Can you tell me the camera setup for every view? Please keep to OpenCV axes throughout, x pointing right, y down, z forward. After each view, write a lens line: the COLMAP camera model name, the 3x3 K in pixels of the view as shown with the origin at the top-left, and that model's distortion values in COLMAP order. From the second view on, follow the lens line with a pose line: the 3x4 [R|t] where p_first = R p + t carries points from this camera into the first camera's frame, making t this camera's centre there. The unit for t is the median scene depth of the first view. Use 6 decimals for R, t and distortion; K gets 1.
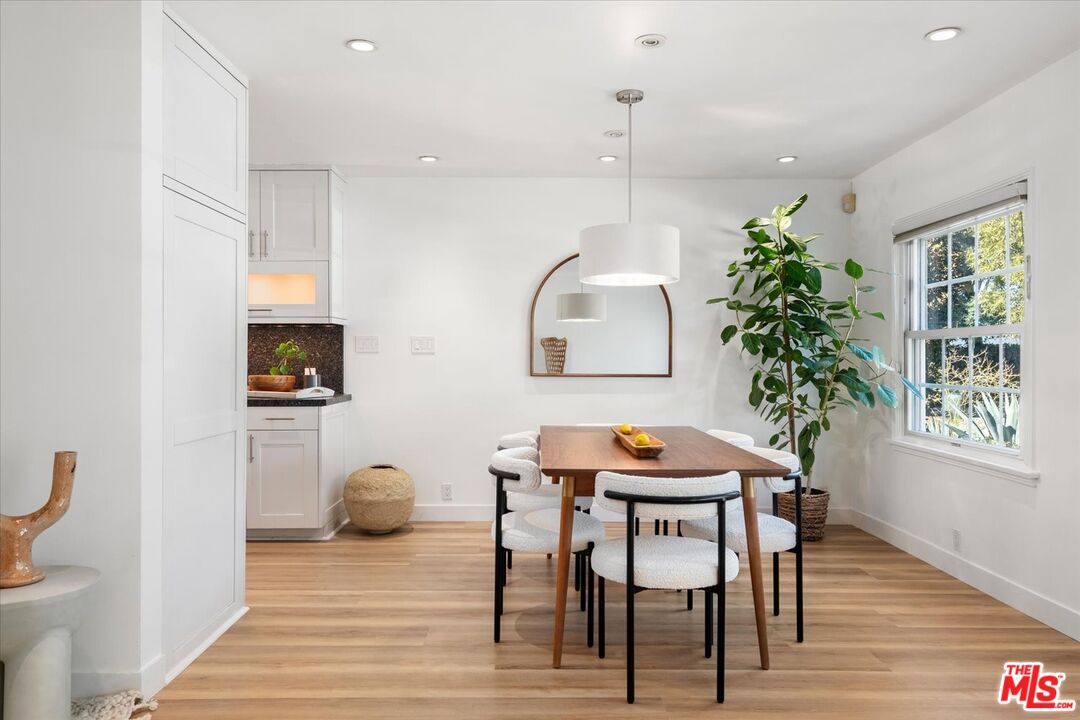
lens RADIAL K [[741.6, 0, 540.0], [0, 741.6, 360.0], [0, 0, 1]] dist [0.005575, 0.002283]
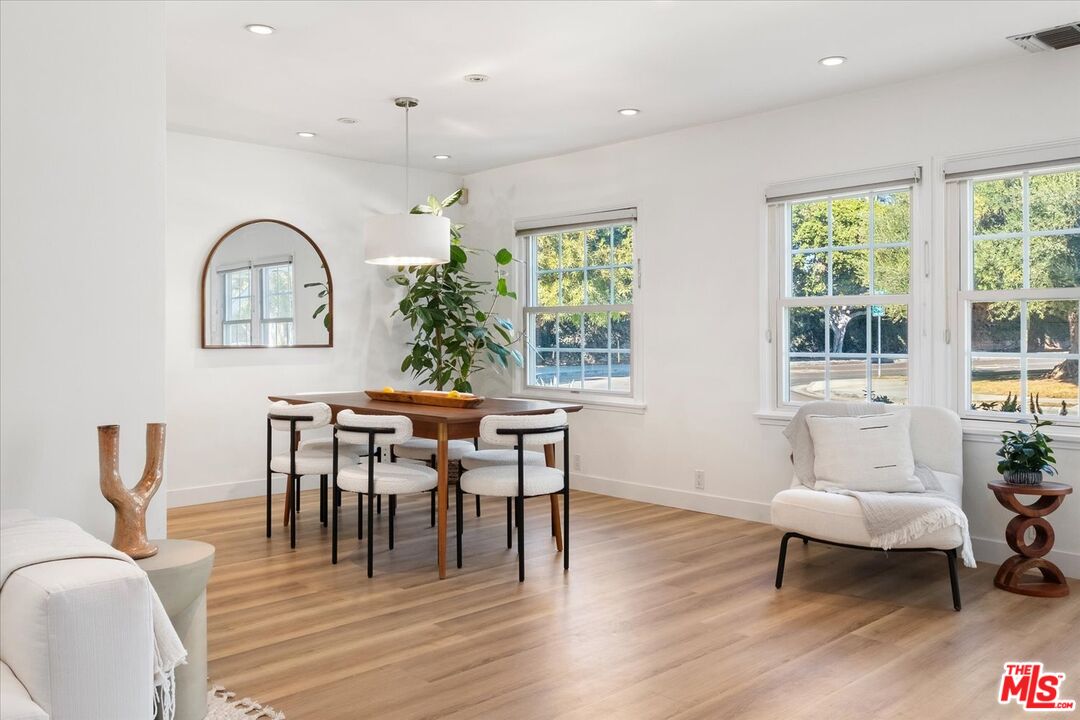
lens RADIAL K [[866.7, 0, 539.8], [0, 866.7, 343.3], [0, 0, 1]] dist [-0.002181, -0.001269]
pose [[0.730871, -0.013524, 0.682381, -0.516173], [0.004735, 0.999880, 0.014745, 0.000933], [-0.682499, -0.007545, 0.730848, -0.099835]]
